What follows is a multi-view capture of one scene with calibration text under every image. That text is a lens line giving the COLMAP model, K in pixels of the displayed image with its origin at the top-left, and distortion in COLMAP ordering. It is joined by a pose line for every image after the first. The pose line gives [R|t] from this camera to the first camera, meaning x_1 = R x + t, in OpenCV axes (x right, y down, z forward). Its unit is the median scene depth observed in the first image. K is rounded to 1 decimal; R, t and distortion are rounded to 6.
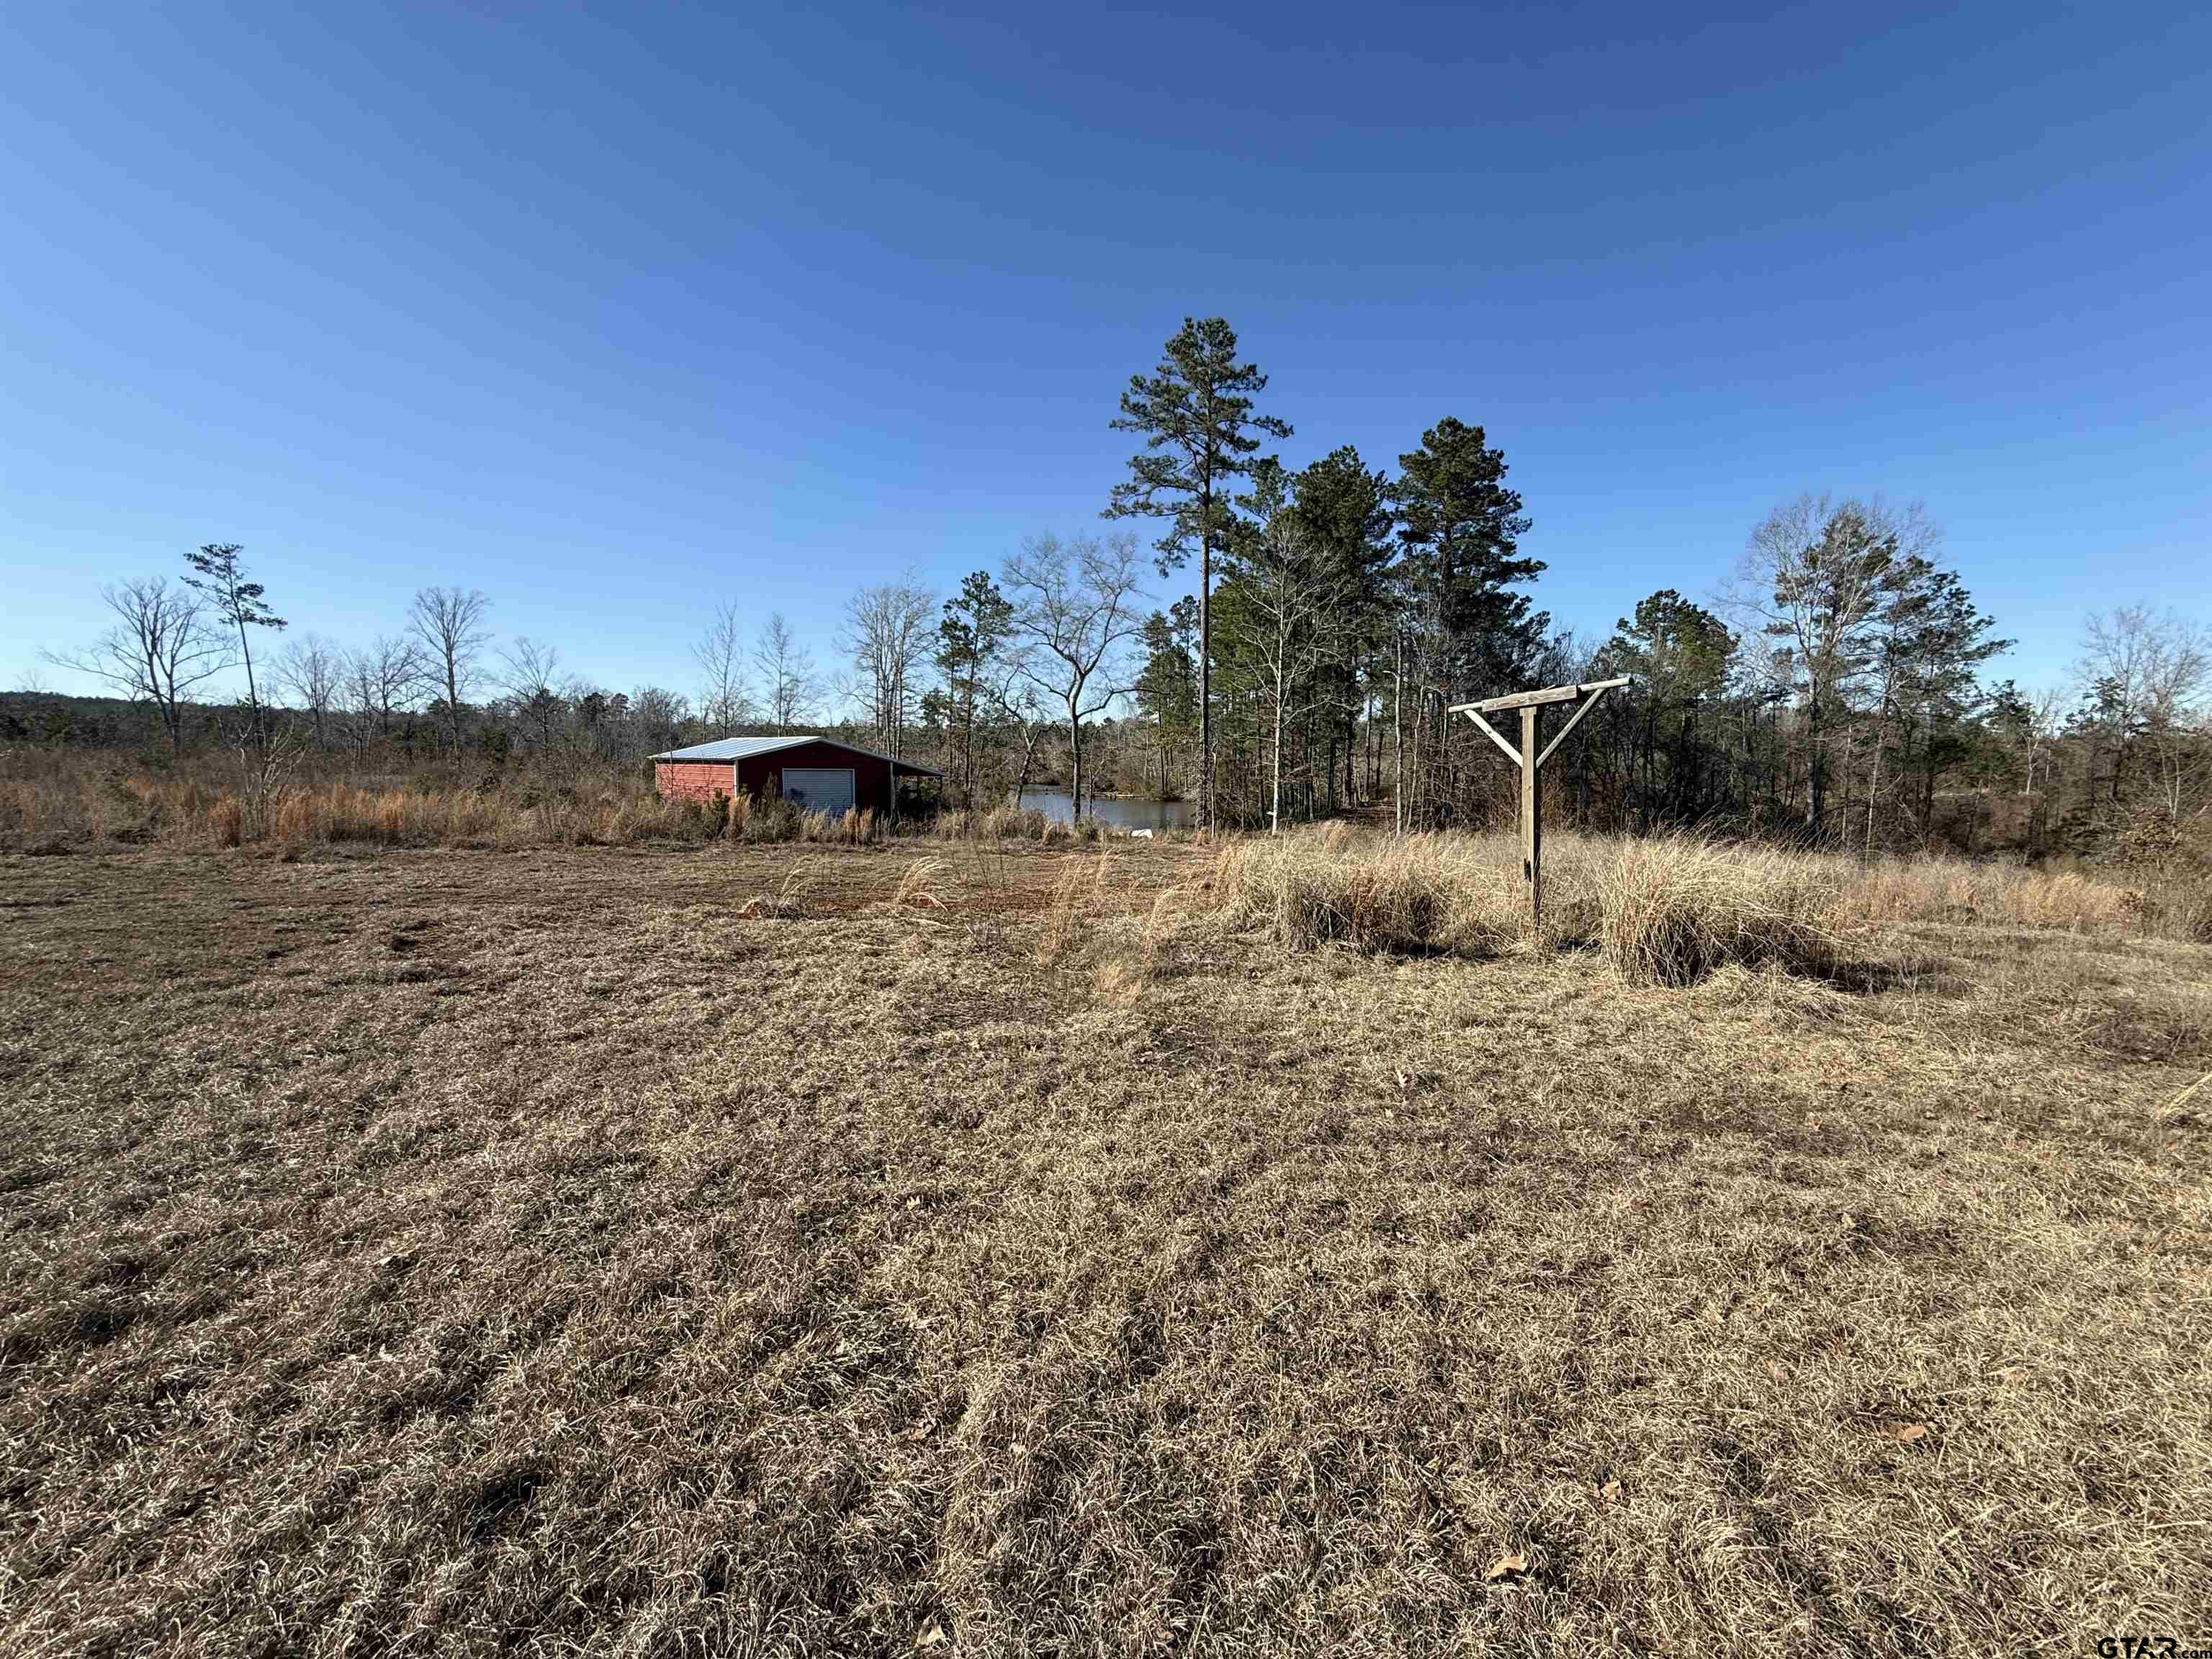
lens RADIAL K [[882.1, 0, 1097.0], [0, 882.1, 826.3], [0, 0, 1]] dist [0.001519, -0.000288]
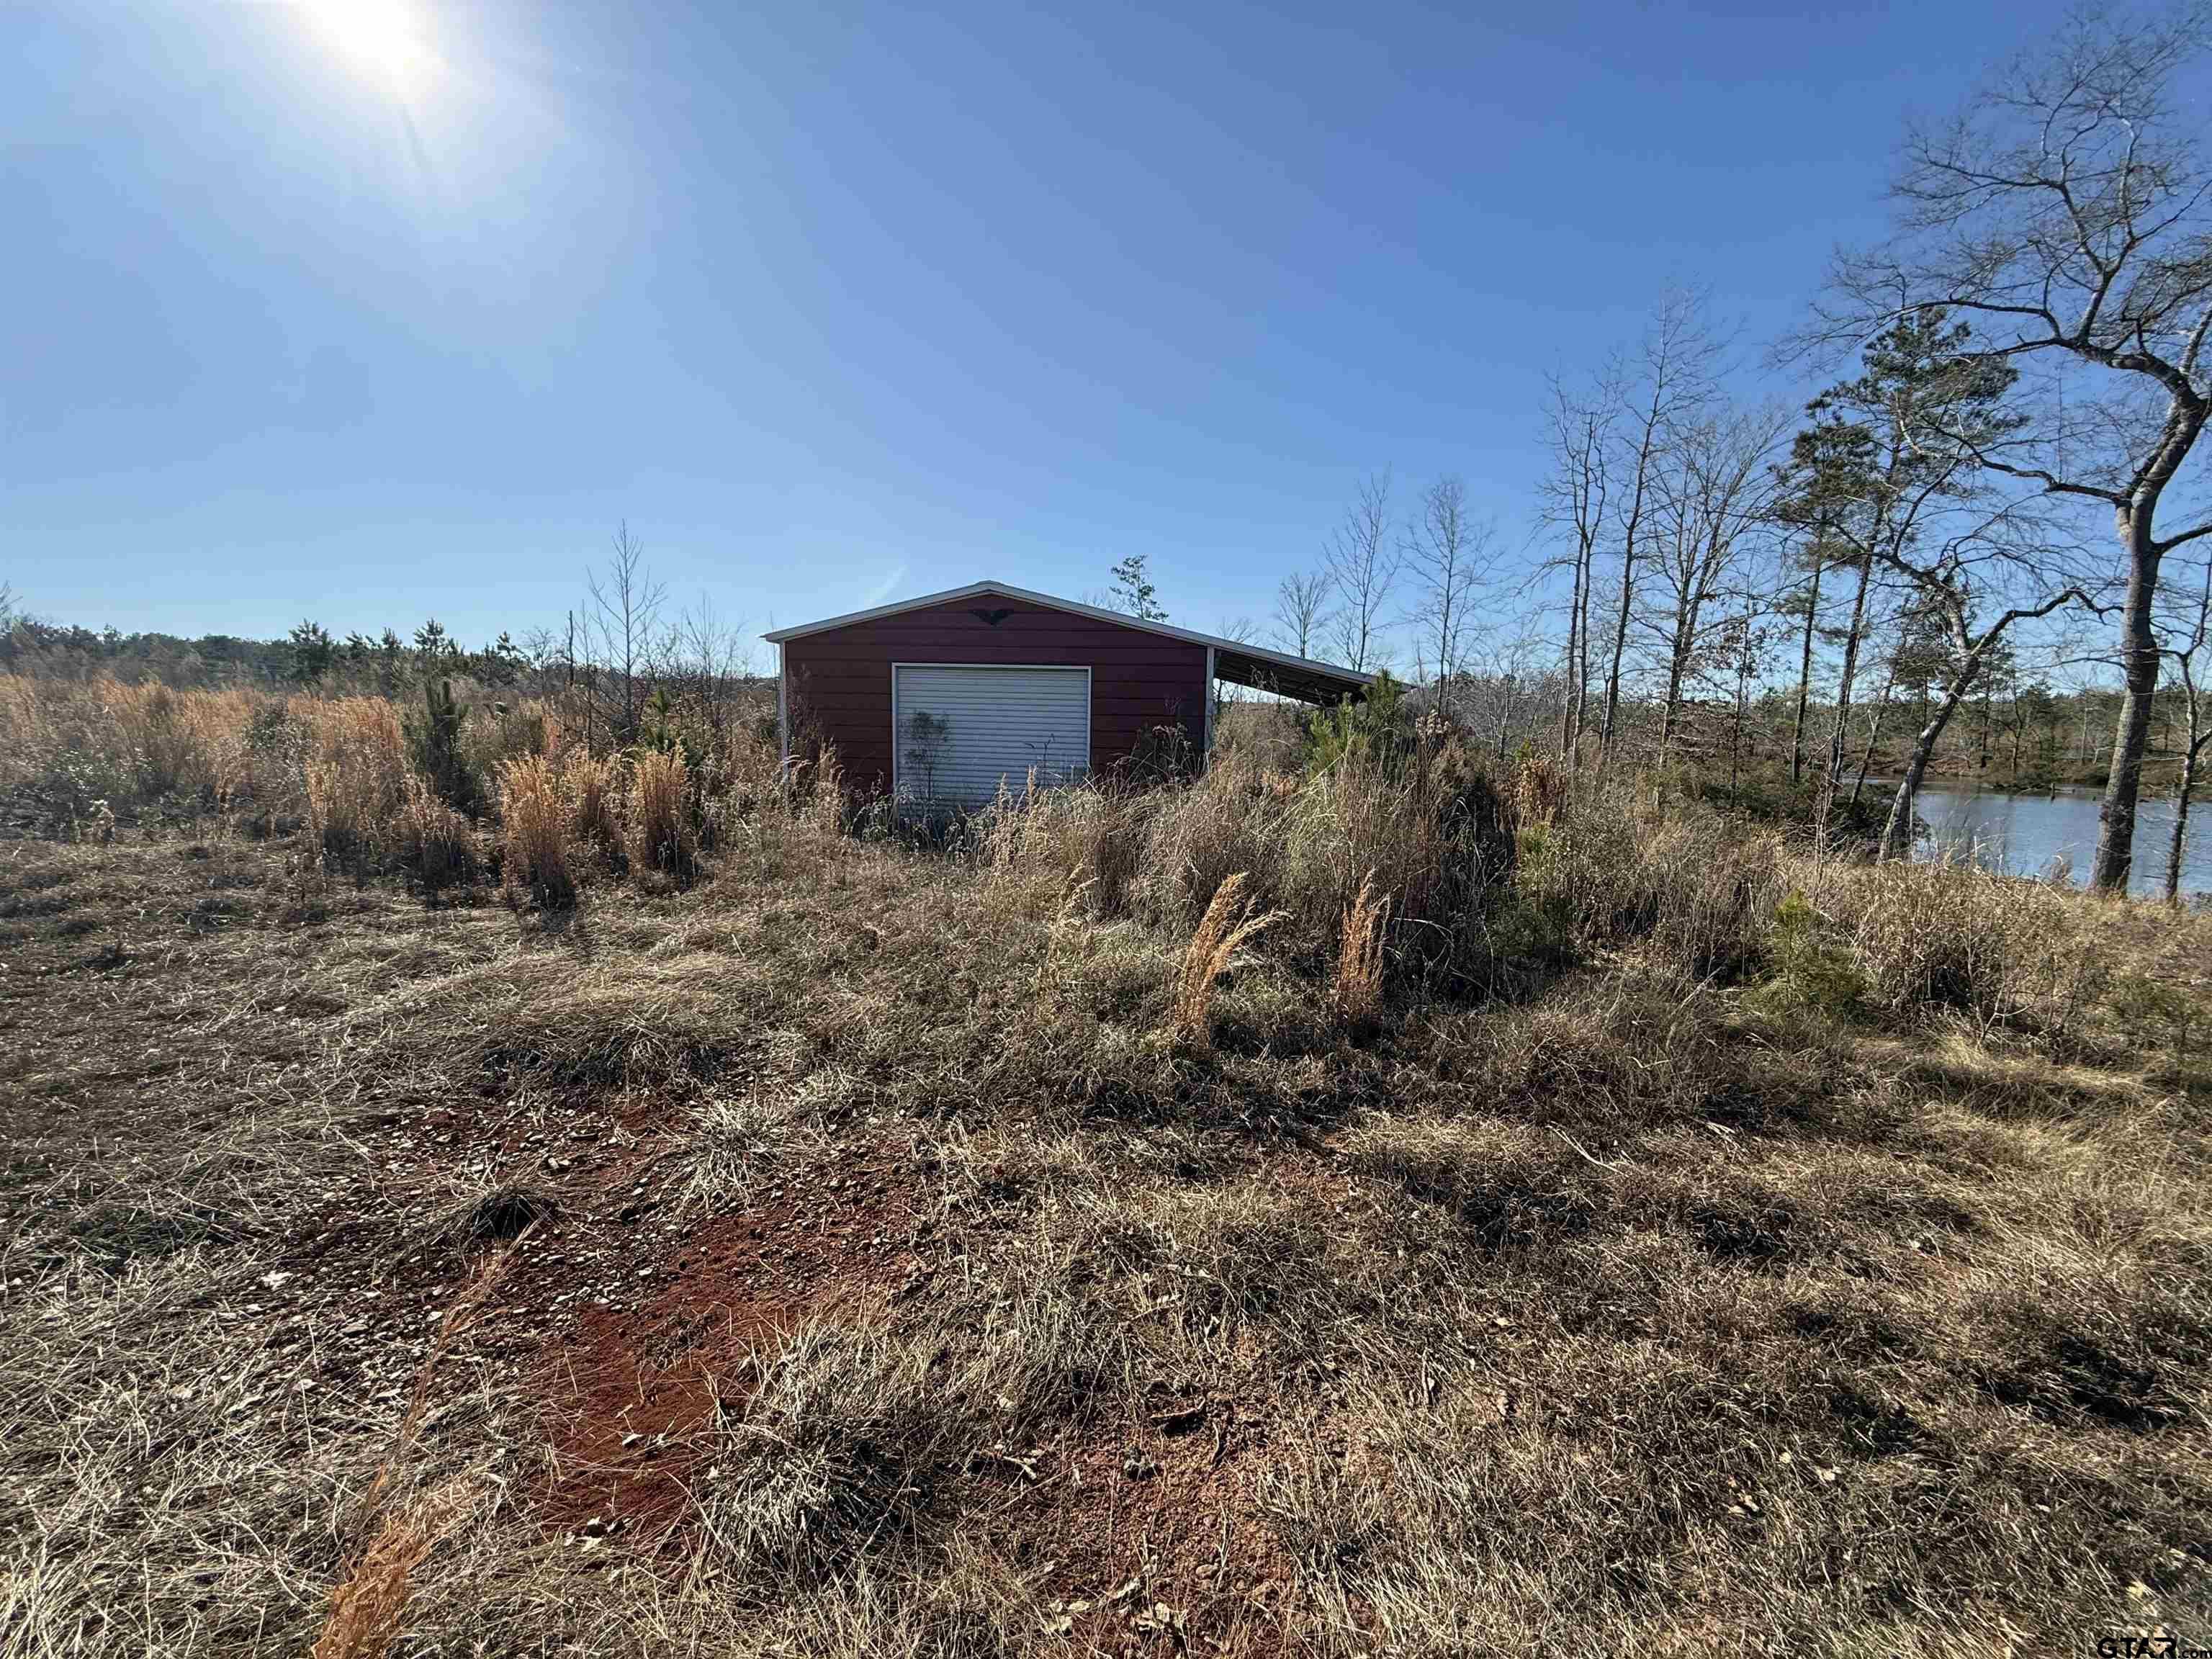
lens RADIAL K [[882.1, 0, 1102.4], [0, 882.1, 825.5], [0, 0, 1]] dist [0.001519, -0.000288]
pose [[0.580126, 0.082358, -0.810353, 0.029001], [-0.069044, 0.996267, 0.051824, -0.013733], [0.811596, 0.025885, 0.583646, 0.565436]]
